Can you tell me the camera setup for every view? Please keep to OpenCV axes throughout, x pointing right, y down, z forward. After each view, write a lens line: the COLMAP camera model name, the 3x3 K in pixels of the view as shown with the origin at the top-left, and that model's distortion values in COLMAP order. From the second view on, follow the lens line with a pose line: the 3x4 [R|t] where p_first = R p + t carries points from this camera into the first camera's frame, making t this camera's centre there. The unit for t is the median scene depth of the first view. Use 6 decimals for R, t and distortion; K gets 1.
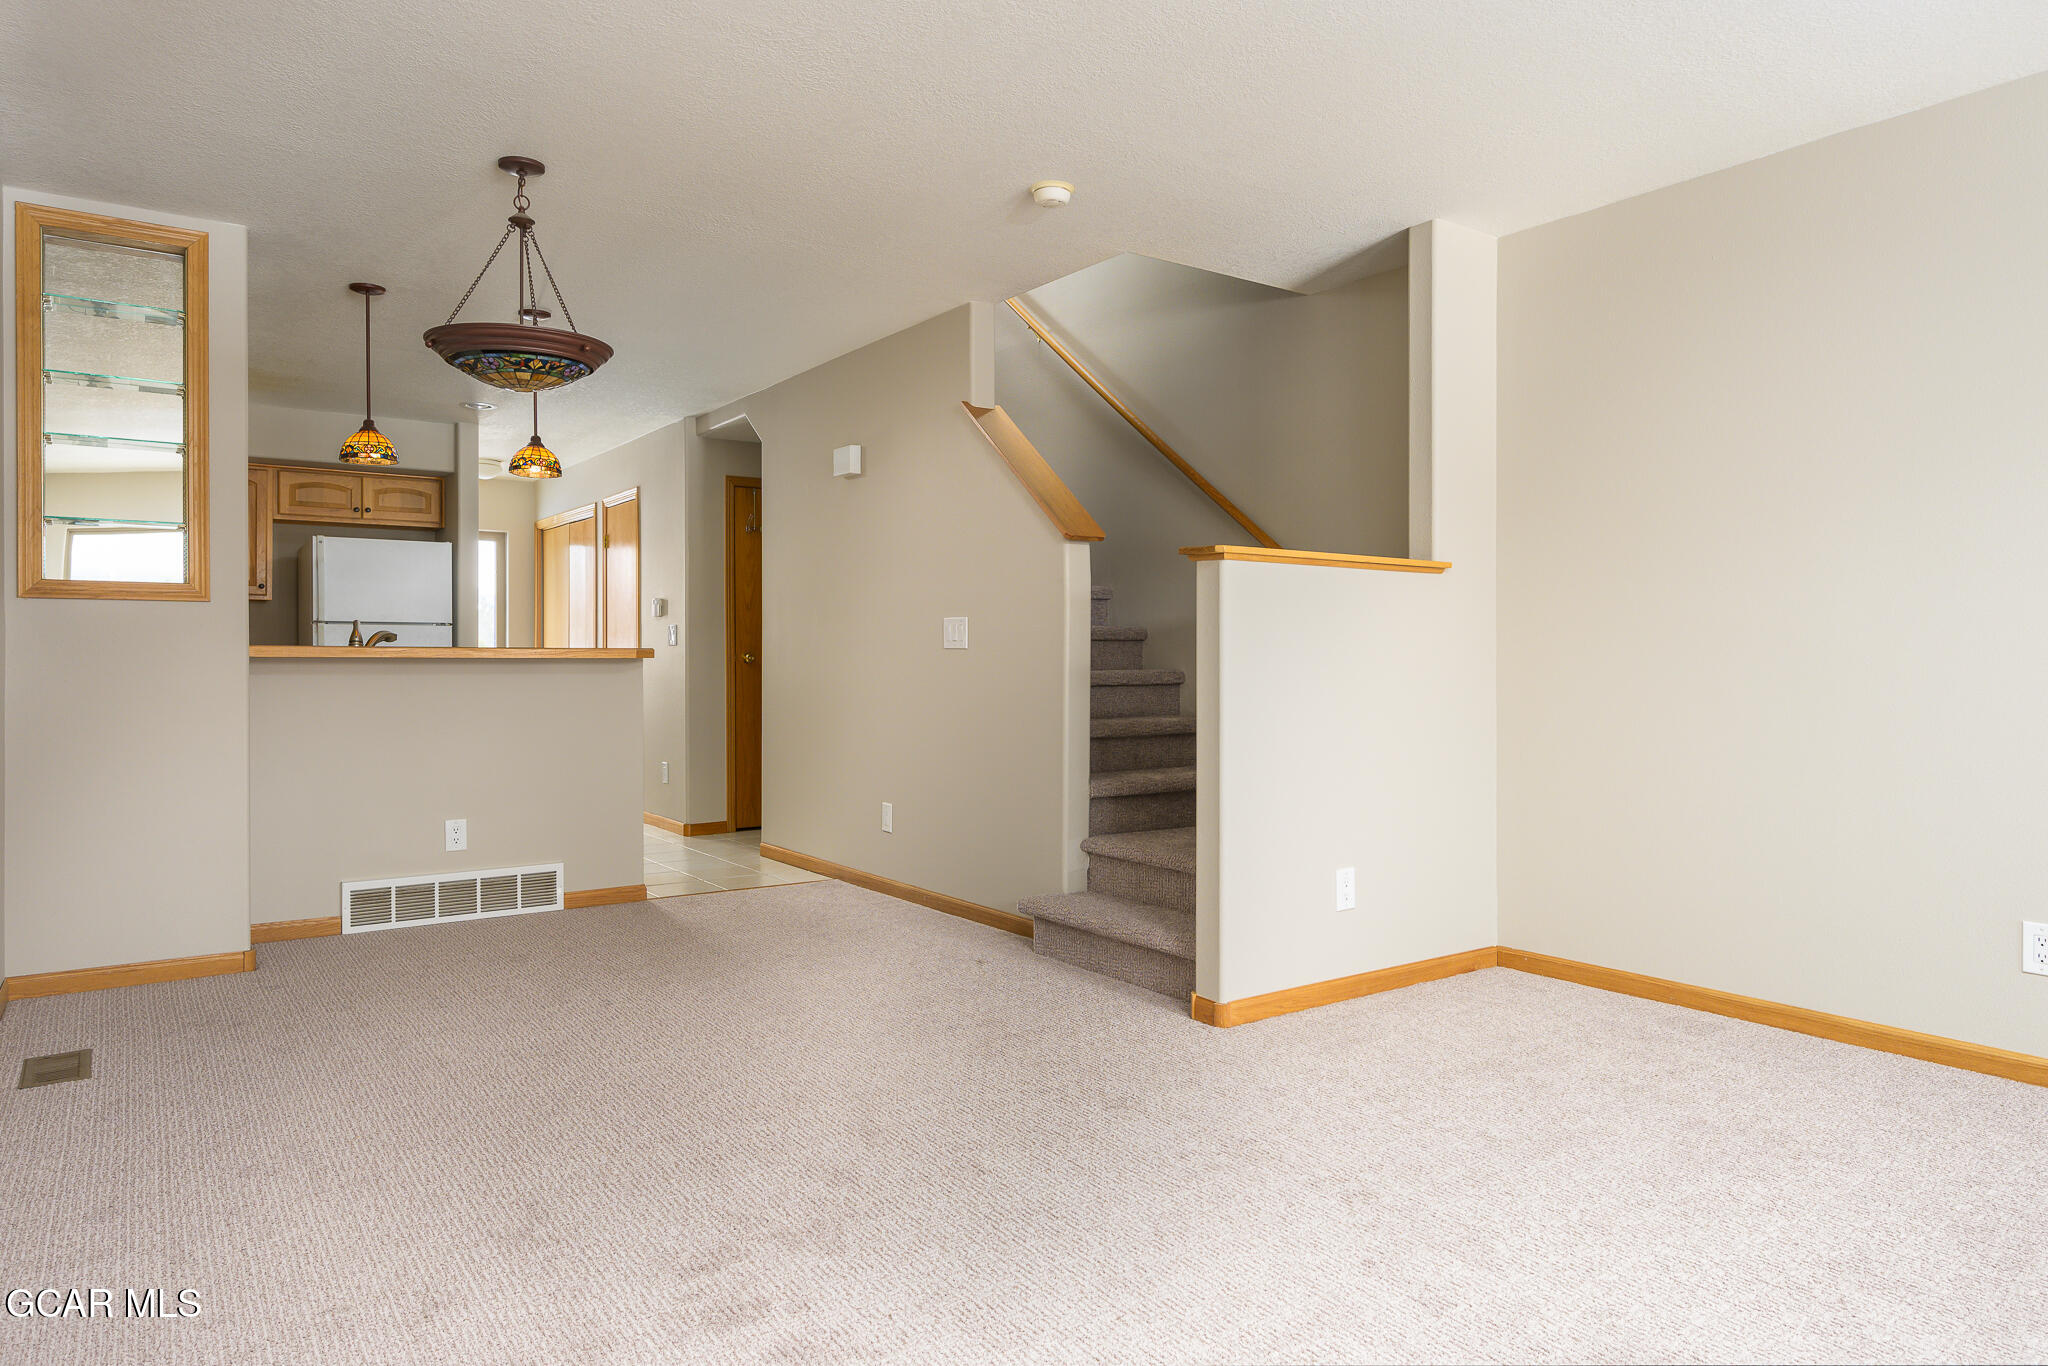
lens RADIAL K [[1327.2, 0, 1029.6], [0, 1327.2, 676.4], [0, 0, 1]] dist [0.002063, 0.002820]
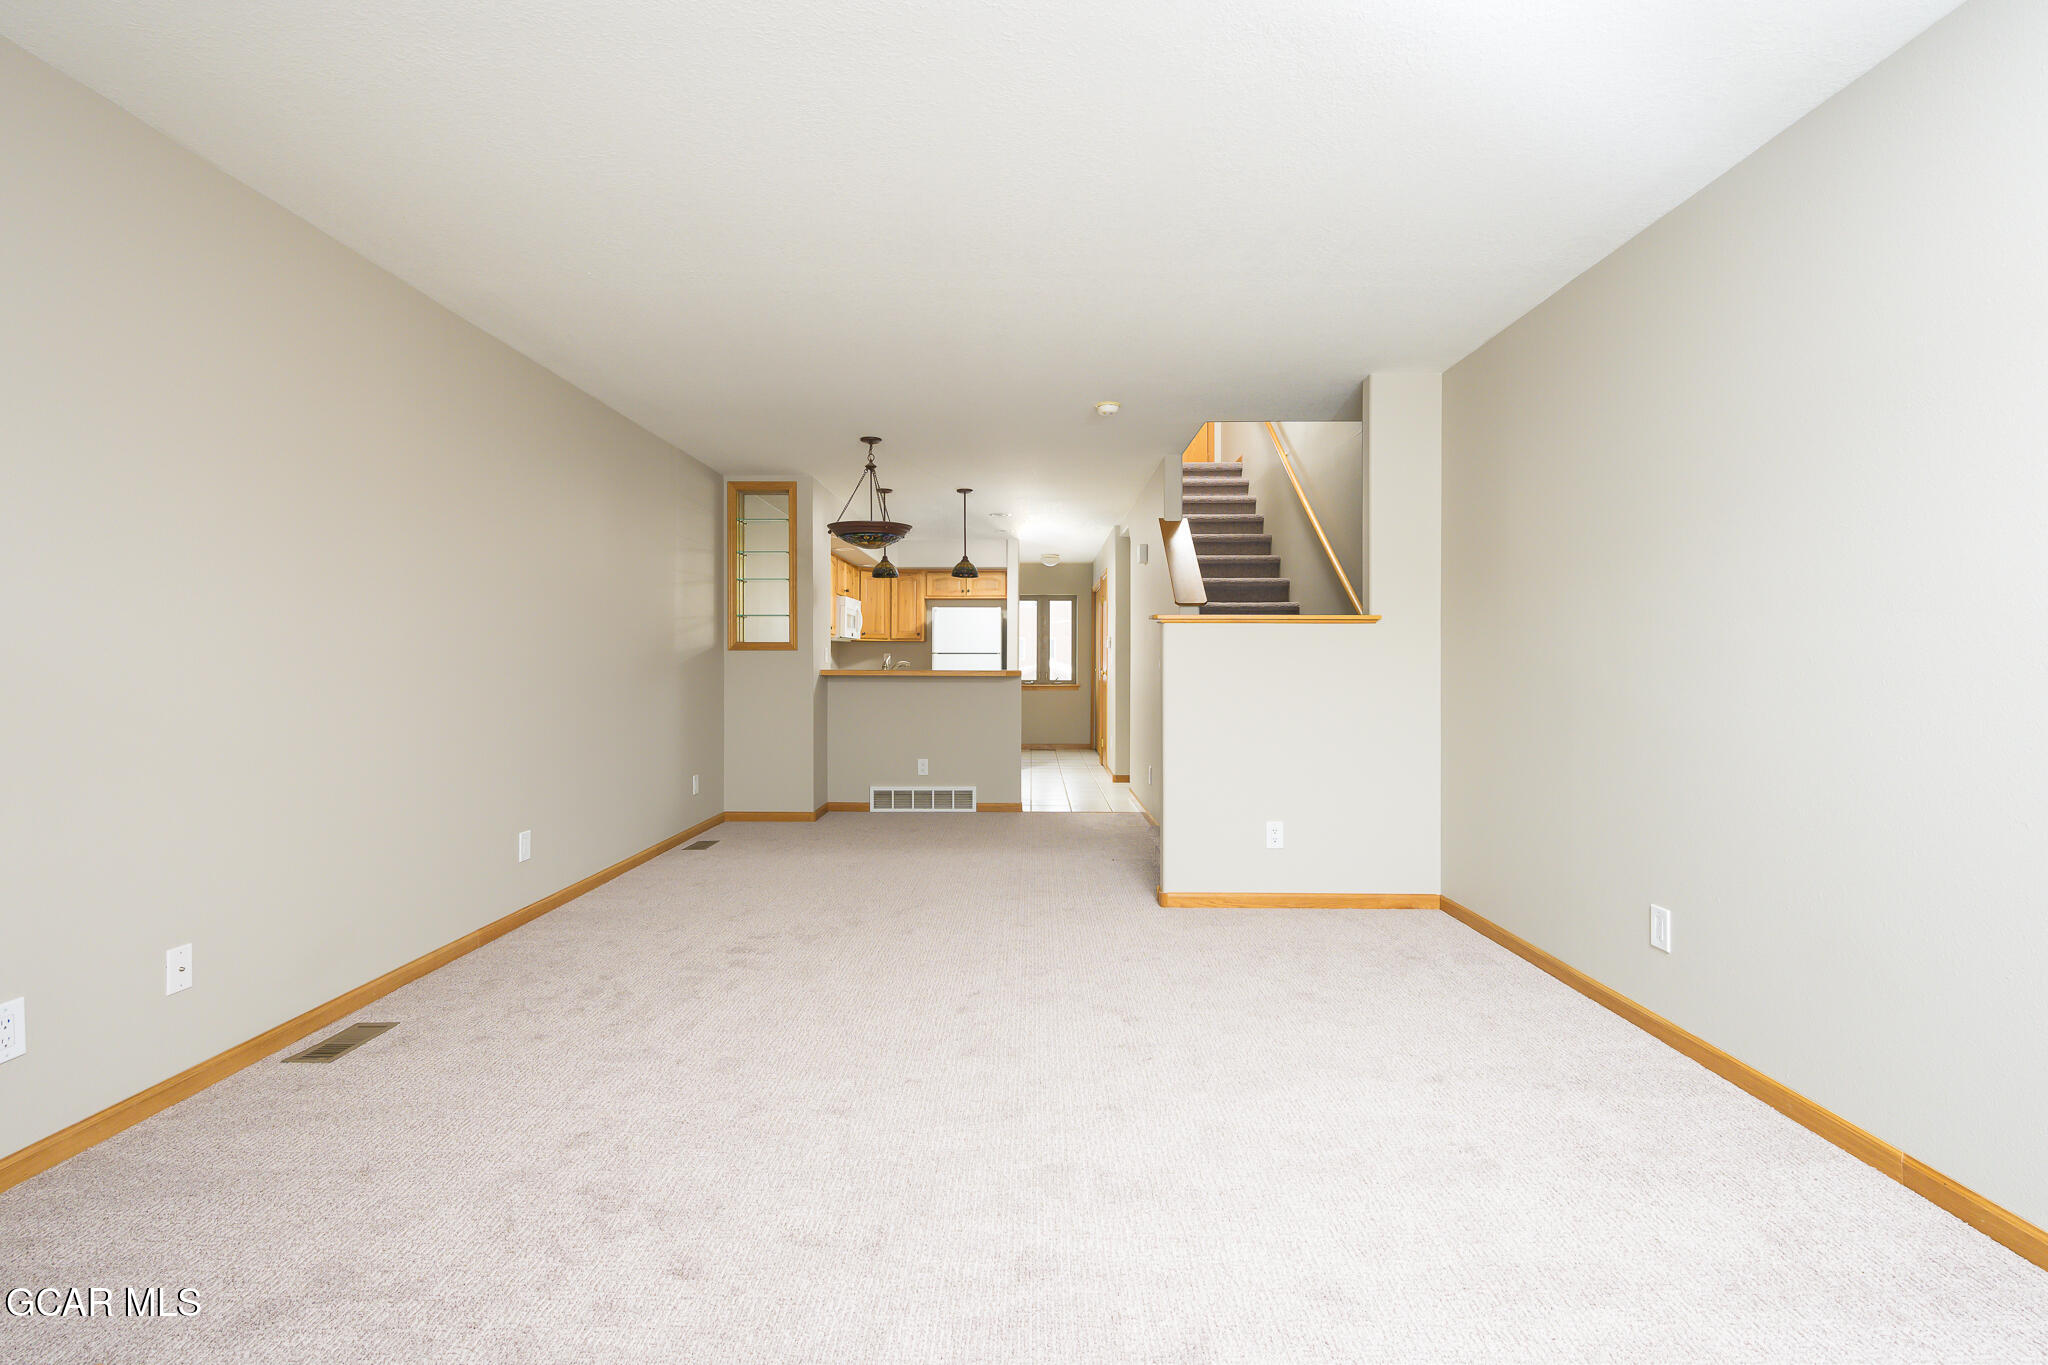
lens RADIAL K [[965.5, 0, 1006.1], [0, 965.5, 681.6], [0, 0, 1]] dist [0.017153, 0.000040]
pose [[0.800777, 0.011221, -0.598857, 0.517264], [-0.008099, 0.999936, 0.007907, -0.017350], [0.598907, -0.001482, 0.800817, -0.056360]]
